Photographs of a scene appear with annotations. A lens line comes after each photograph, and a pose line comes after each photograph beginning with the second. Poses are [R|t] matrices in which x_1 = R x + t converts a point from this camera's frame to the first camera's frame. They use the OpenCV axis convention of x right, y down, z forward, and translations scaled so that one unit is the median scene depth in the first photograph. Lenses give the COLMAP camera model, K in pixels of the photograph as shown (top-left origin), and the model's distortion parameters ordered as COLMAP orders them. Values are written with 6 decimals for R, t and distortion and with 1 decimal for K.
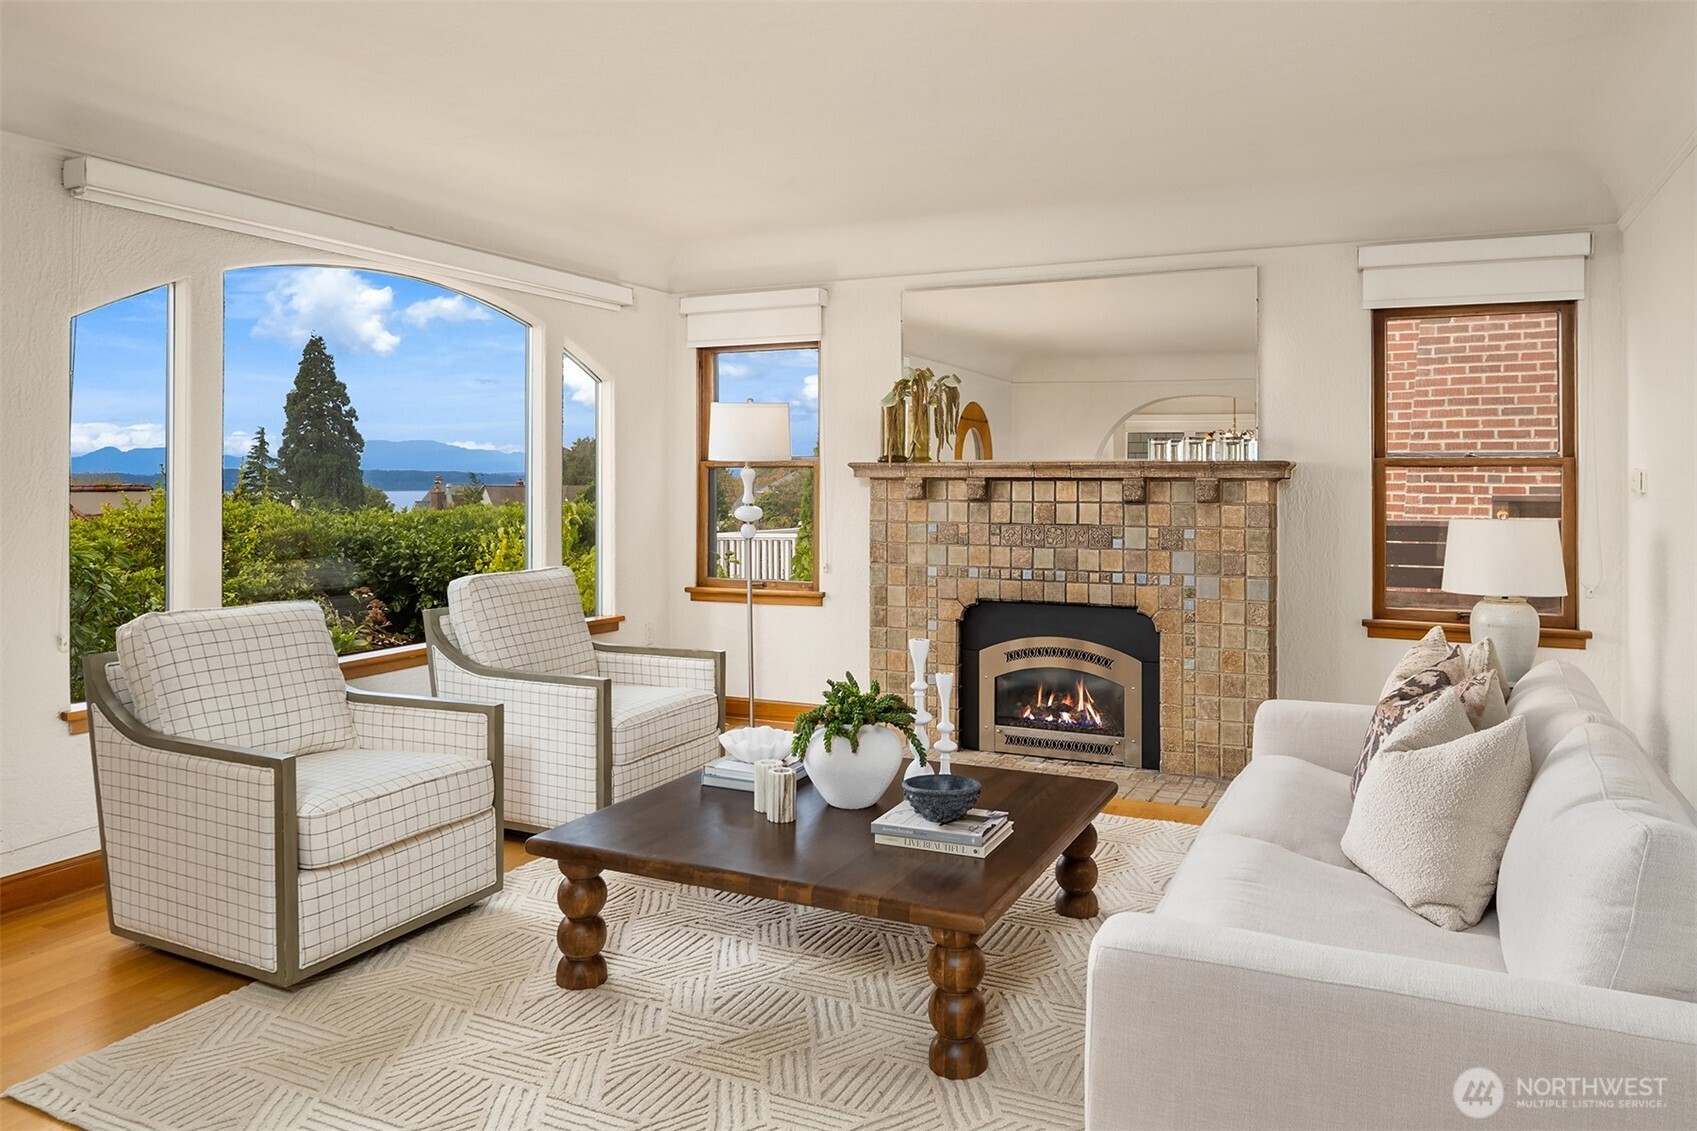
lens RADIAL K [[1203.9, 0, 895.8], [0, 1203.9, 479.5], [0, 0, 1]] dist [-0.016216, 0.000896]
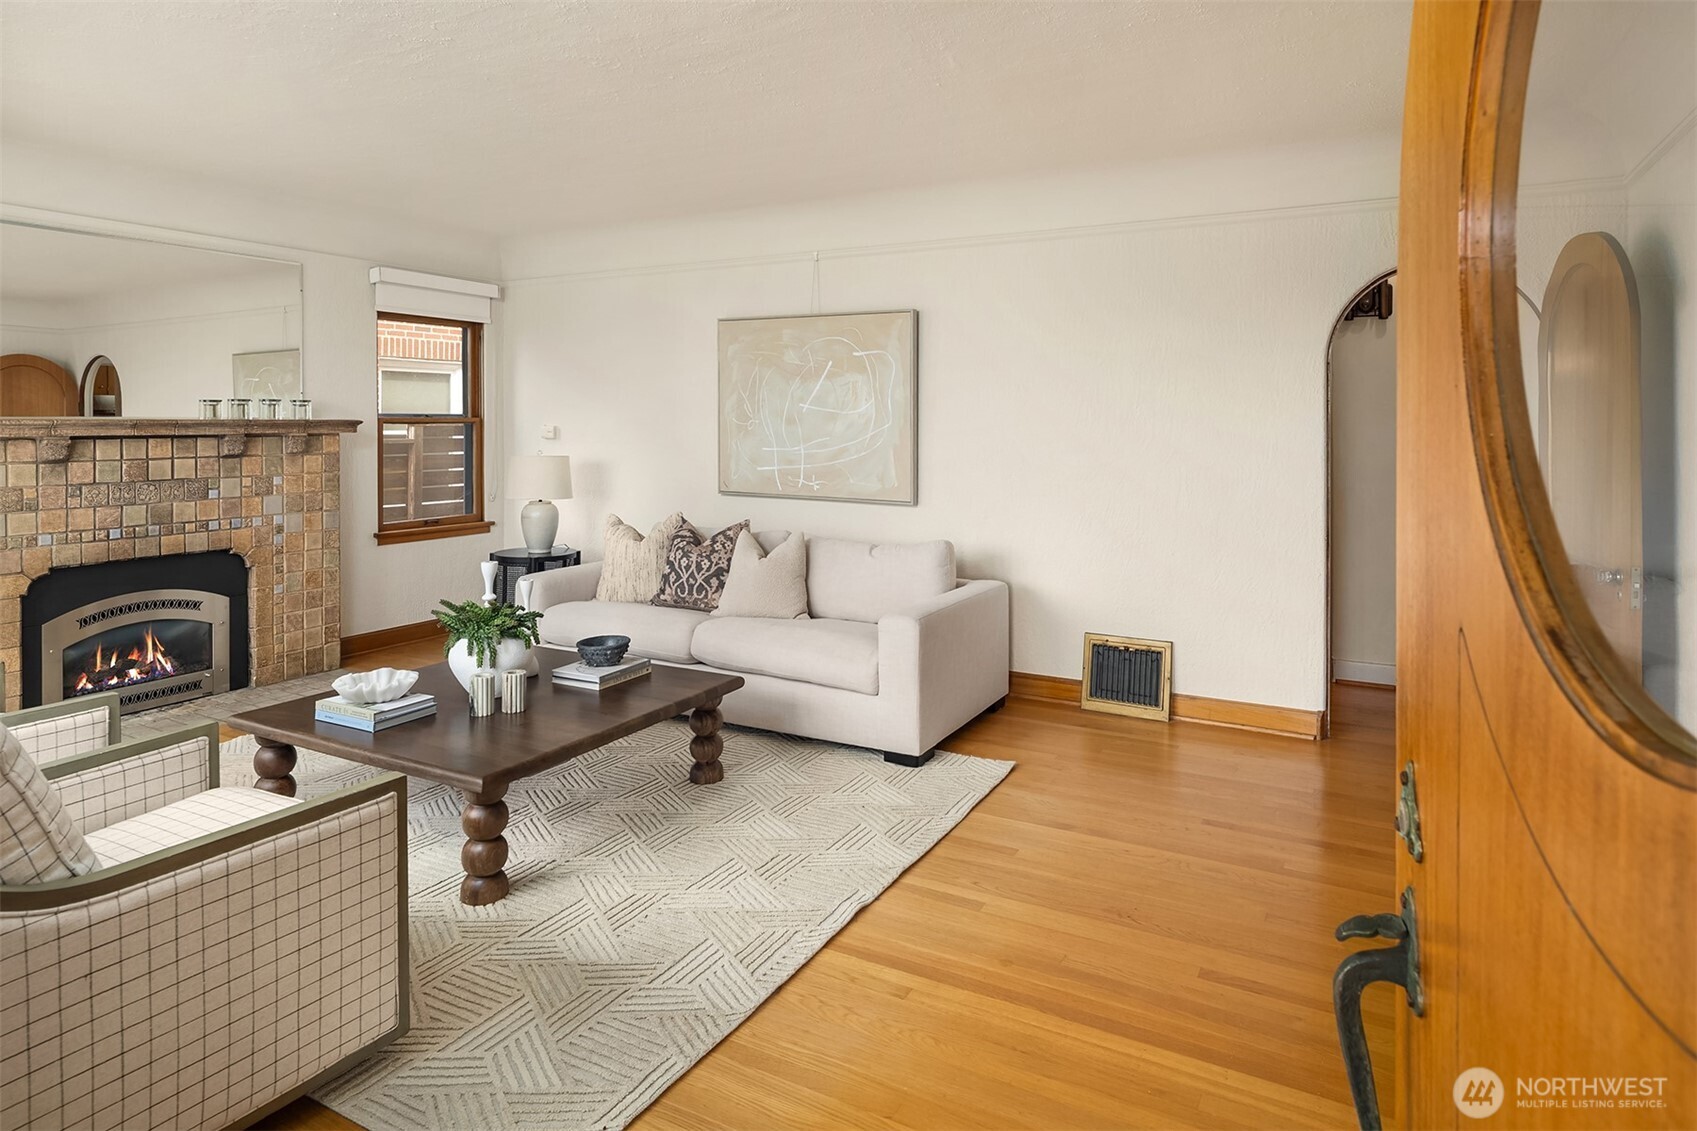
lens RADIAL K [[955.7, 0, 895.2], [0, 955.7, 424.3], [0, 0, 1]] dist [0.002629, -0.007917]
pose [[0.040348, -0.005487, 0.999171, -0.669804], [0.001202, 0.999984, 0.005443, -0.014909], [-0.999185, 0.000981, 0.040354, 0.341595]]
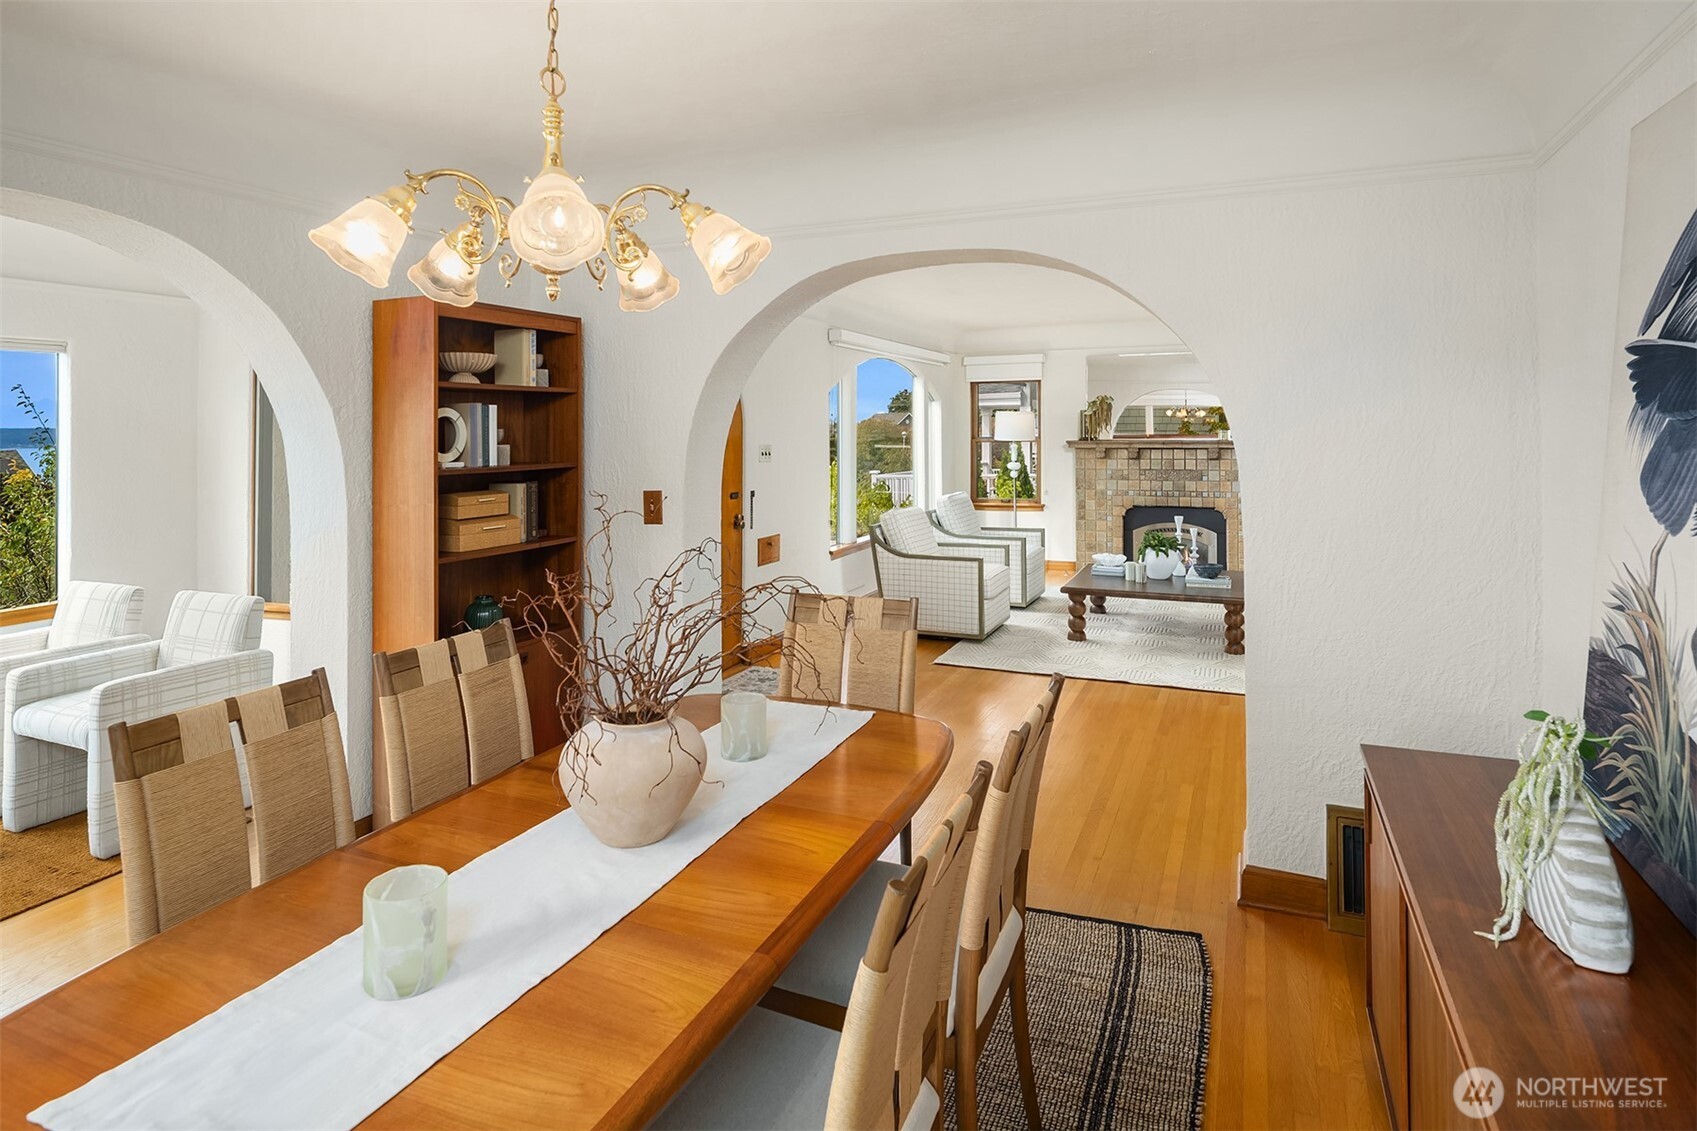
lens RADIAL K [[955.7, 0, 841.9], [0, 955.7, 434.3], [0, 0, 1]] dist [0.002629, -0.007917]
pose [[0.999837, -0.011376, 0.014042, -0.487036], [0.011332, 0.999931, 0.003168, -0.037957], [-0.014077, -0.003009, 0.999896, -0.693066]]
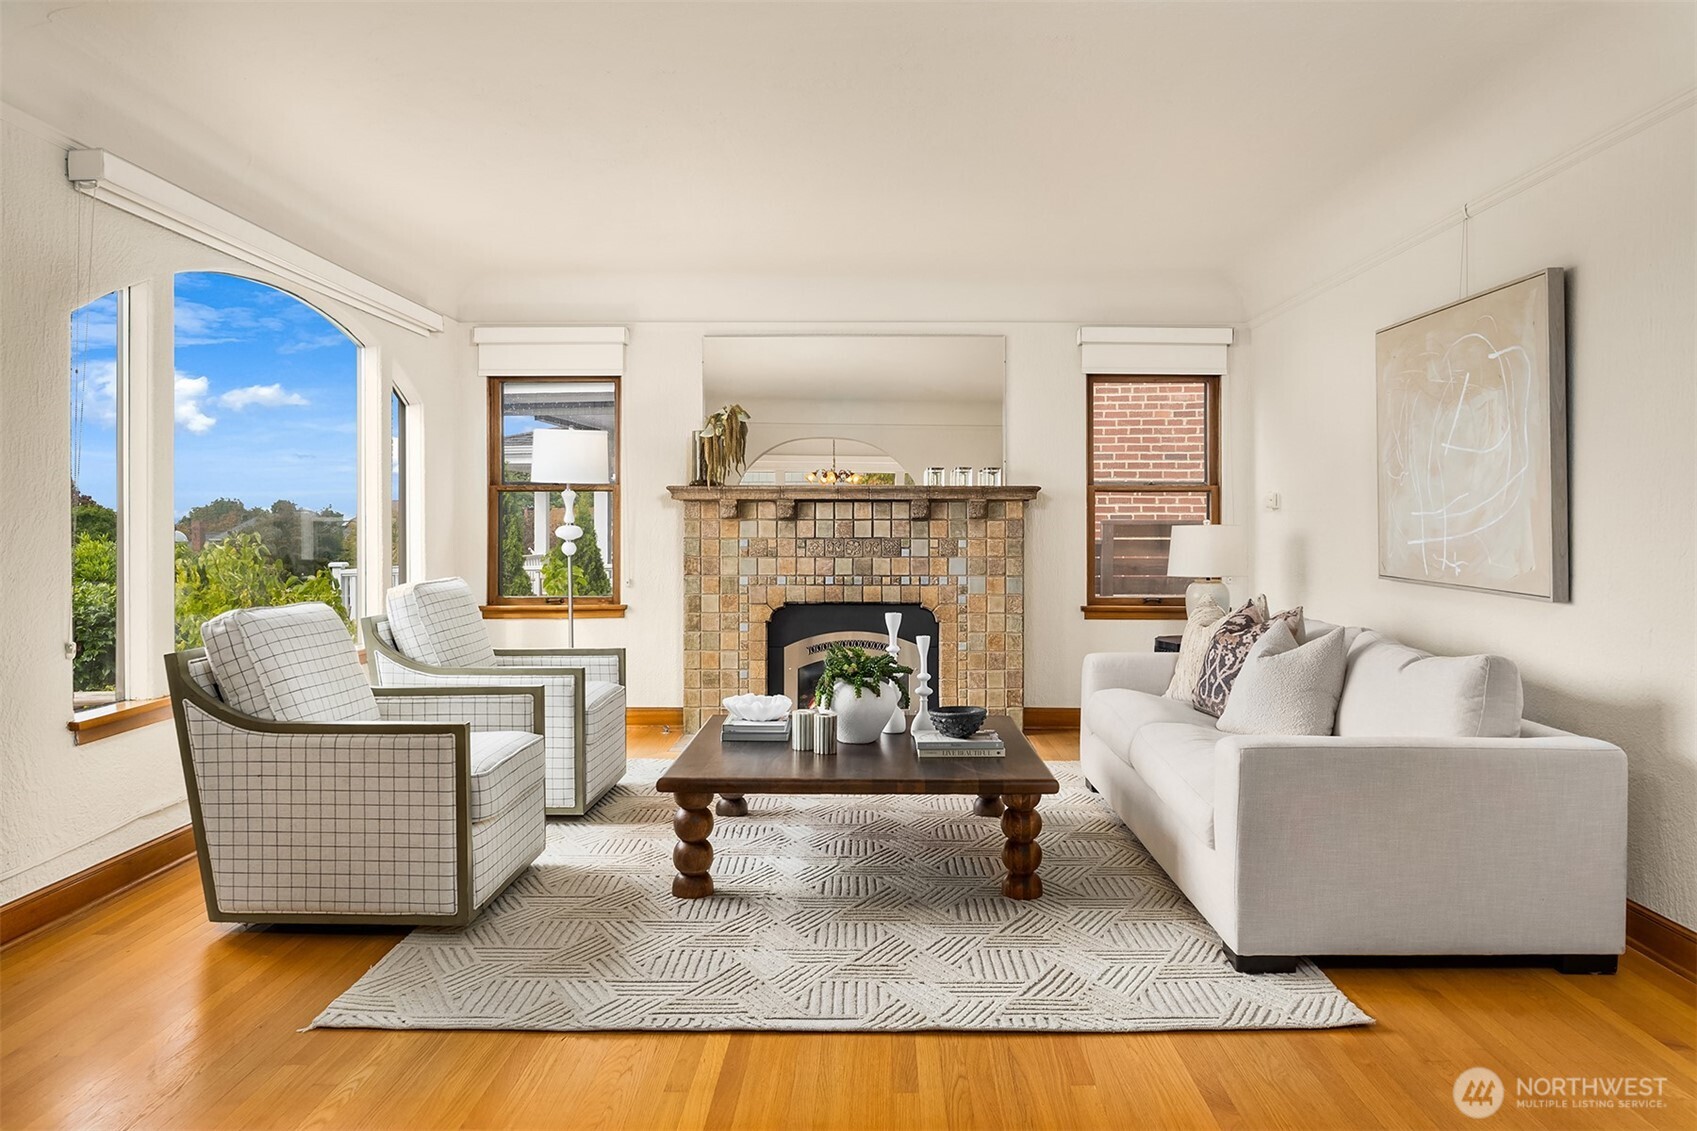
lens RADIAL K [[1203.9, 0, 910.9], [0, 1203.9, 532.7], [0, 0, 1]] dist [-0.016216, 0.000896]
pose [[0.899942, -0.004698, 0.435984, -0.351785], [0.002755, 0.999983, 0.005088, 0.026550], [-0.436001, -0.003378, 0.899940, -0.115803]]
